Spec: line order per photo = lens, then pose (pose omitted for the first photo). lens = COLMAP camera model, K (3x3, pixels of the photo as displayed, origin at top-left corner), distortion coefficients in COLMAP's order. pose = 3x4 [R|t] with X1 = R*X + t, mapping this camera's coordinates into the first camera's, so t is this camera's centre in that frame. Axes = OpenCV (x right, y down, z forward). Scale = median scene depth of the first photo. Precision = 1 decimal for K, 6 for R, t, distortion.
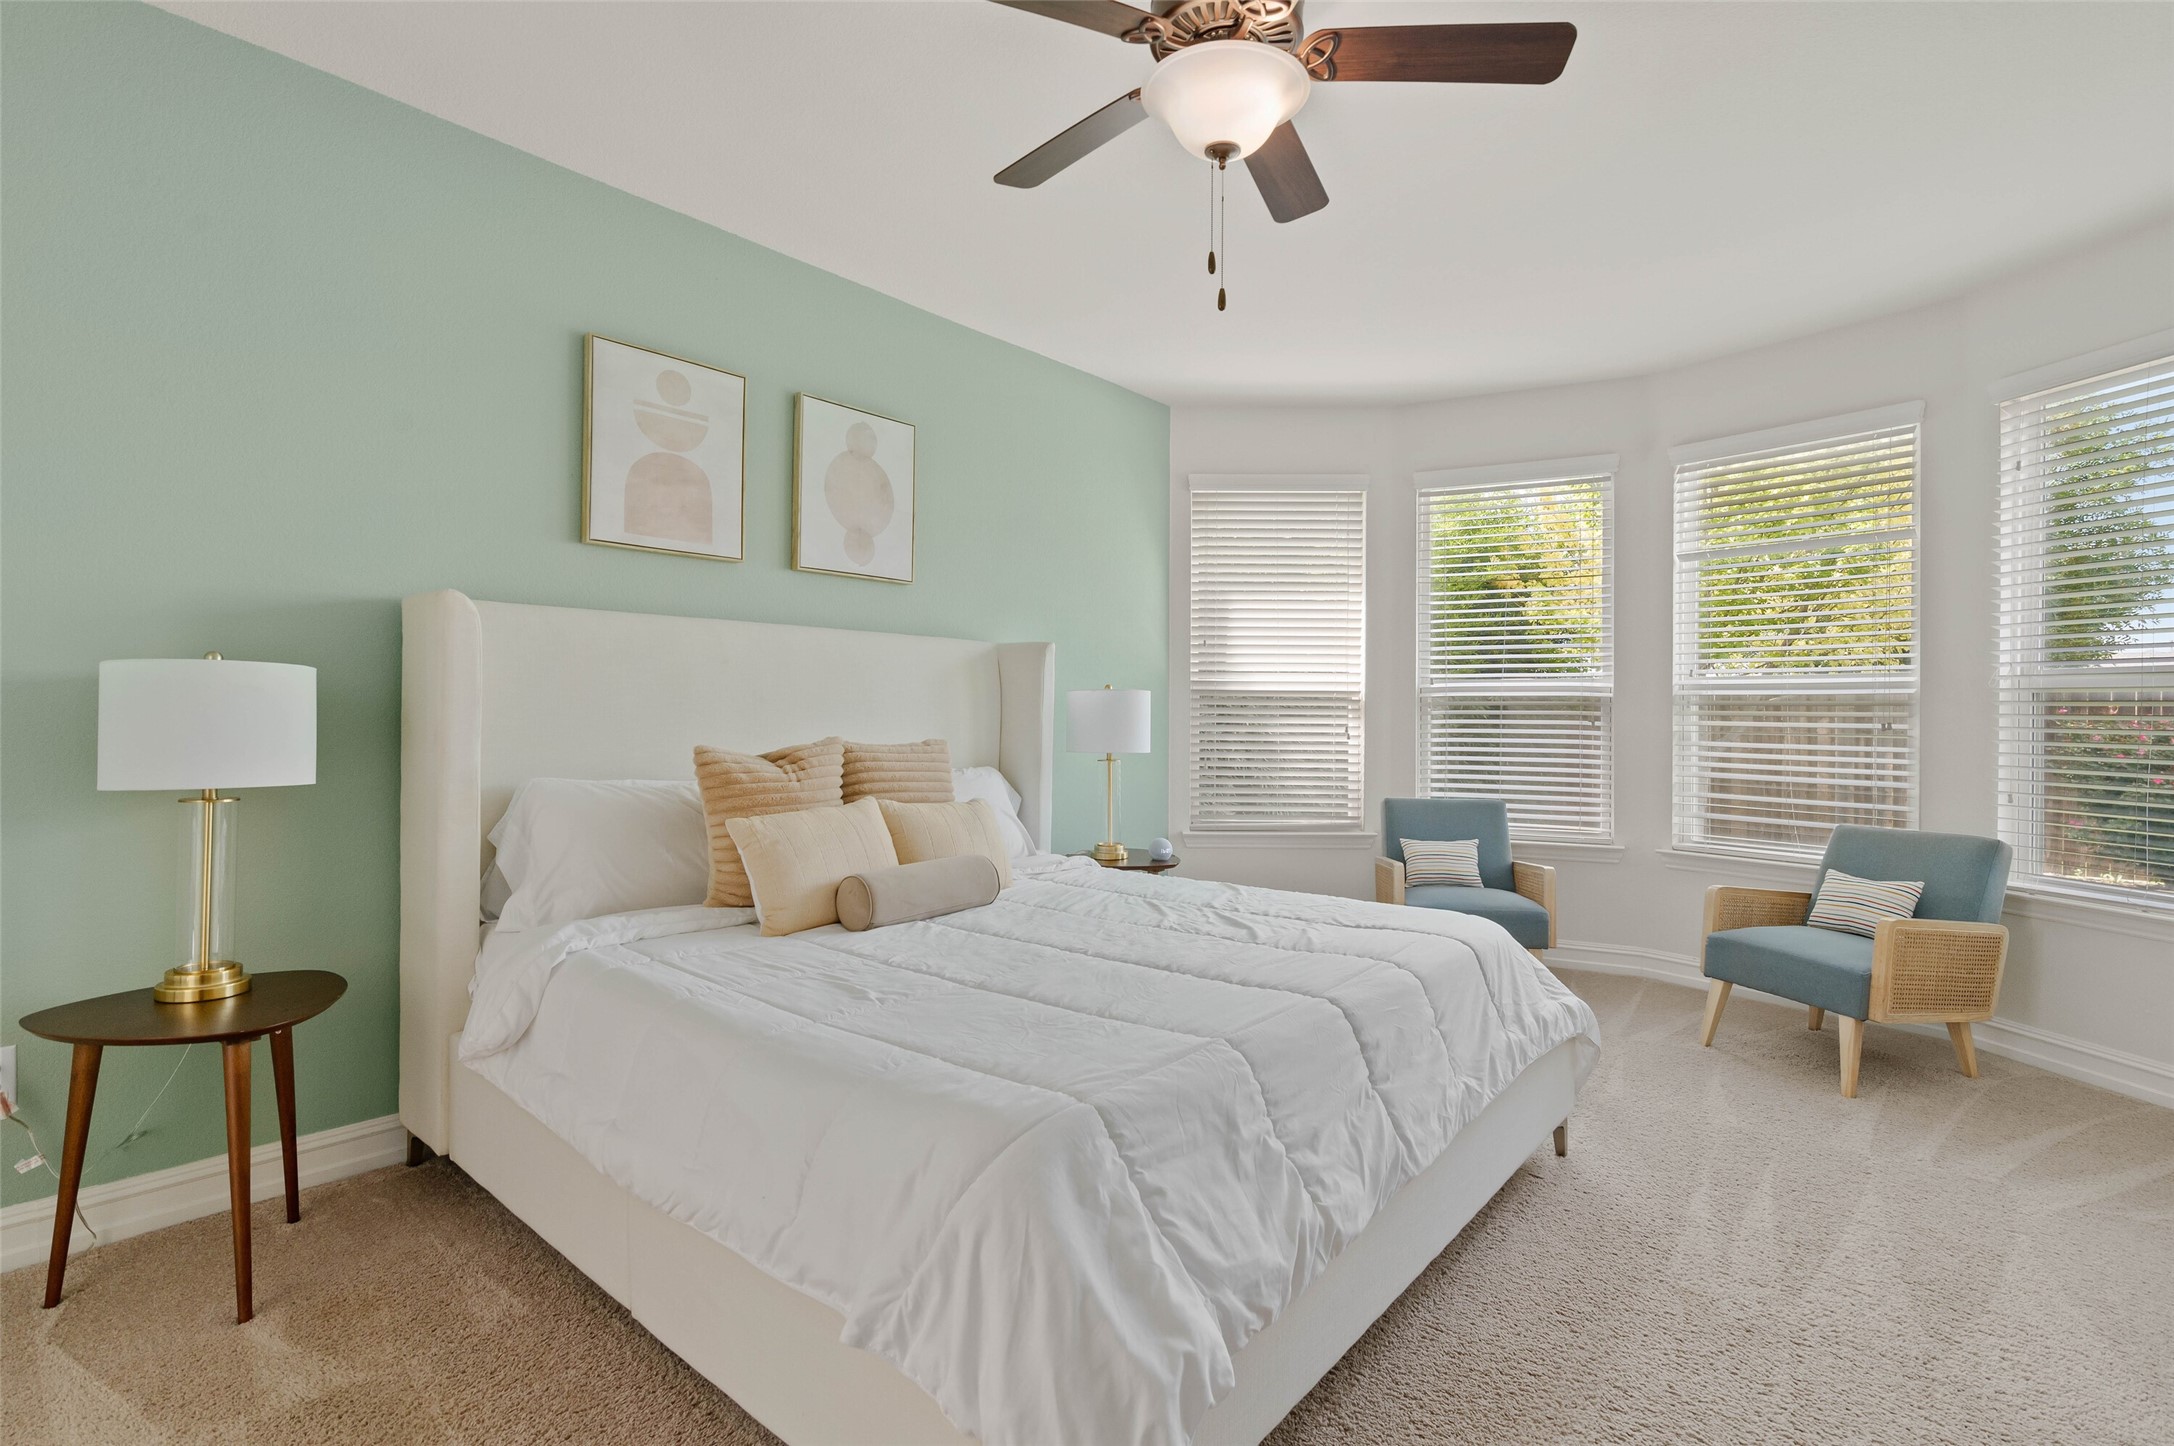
lens RADIAL K [[1058.6, 0, 1087.0], [0, 1058.6, 723.0], [0, 0, 1]] dist [-0.000496, 0.000077]
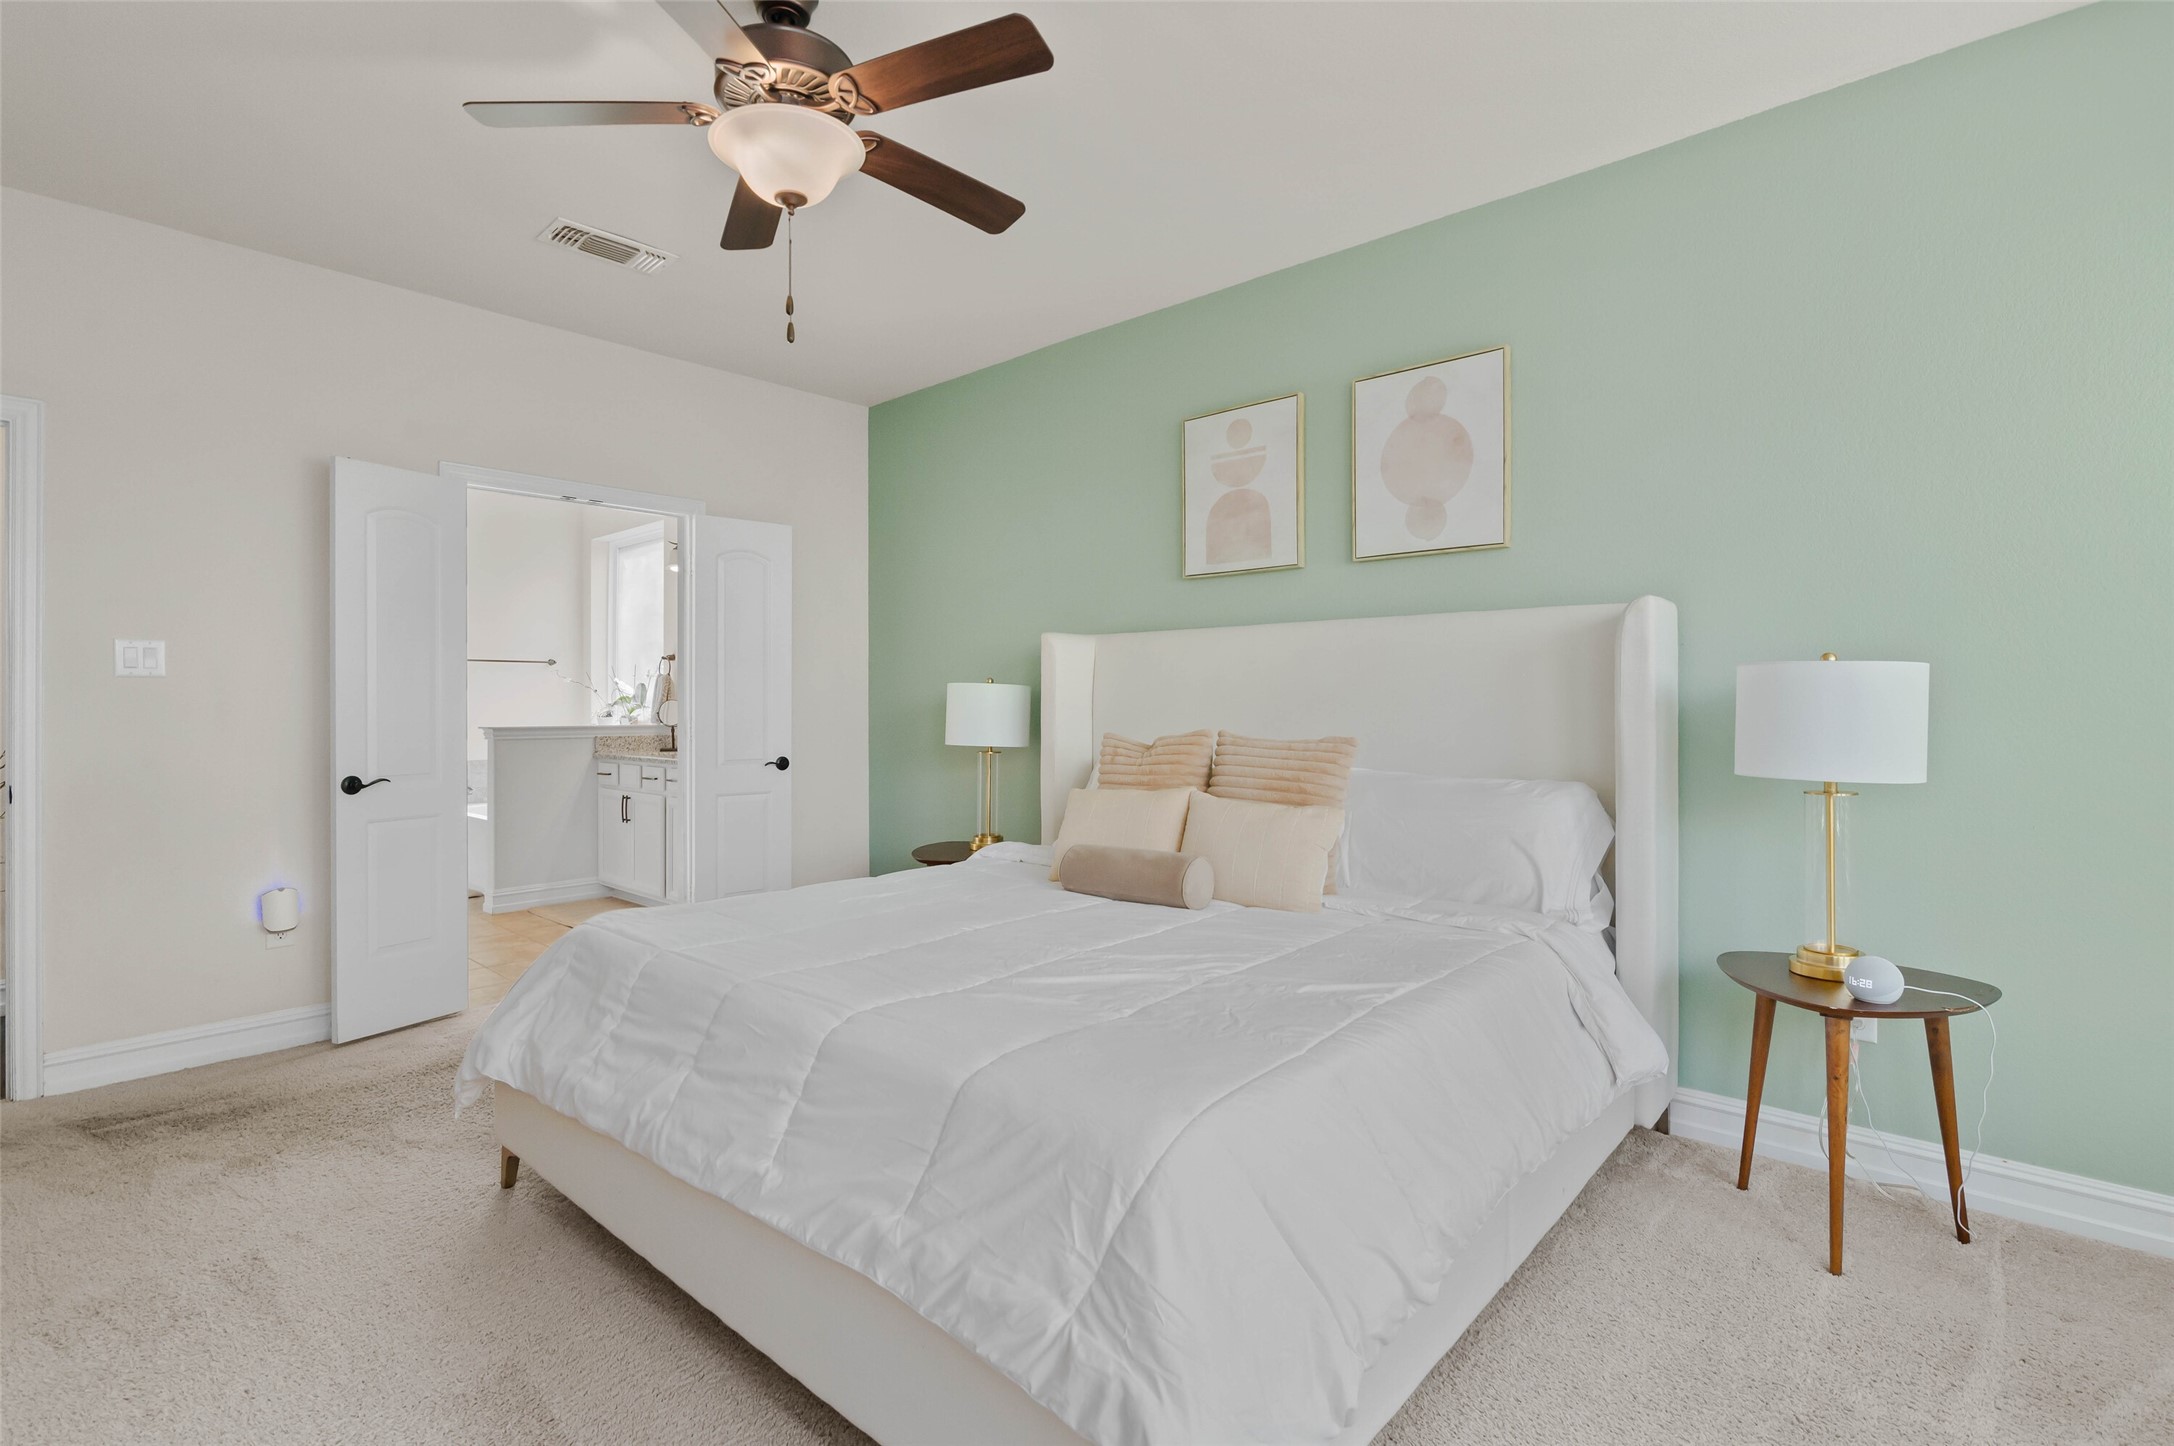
lens RADIAL K [[1009.1, 0, 1079.1], [0, 1009.1, 713.4], [0, 0, 1]] dist [-0.005645, -0.000309]
pose [[-0.033761, 0.000428, -0.999430, 0.663232], [-0.007739, 0.999970, 0.000690, -0.001583], [0.999400, 0.007758, -0.033757, 0.762193]]
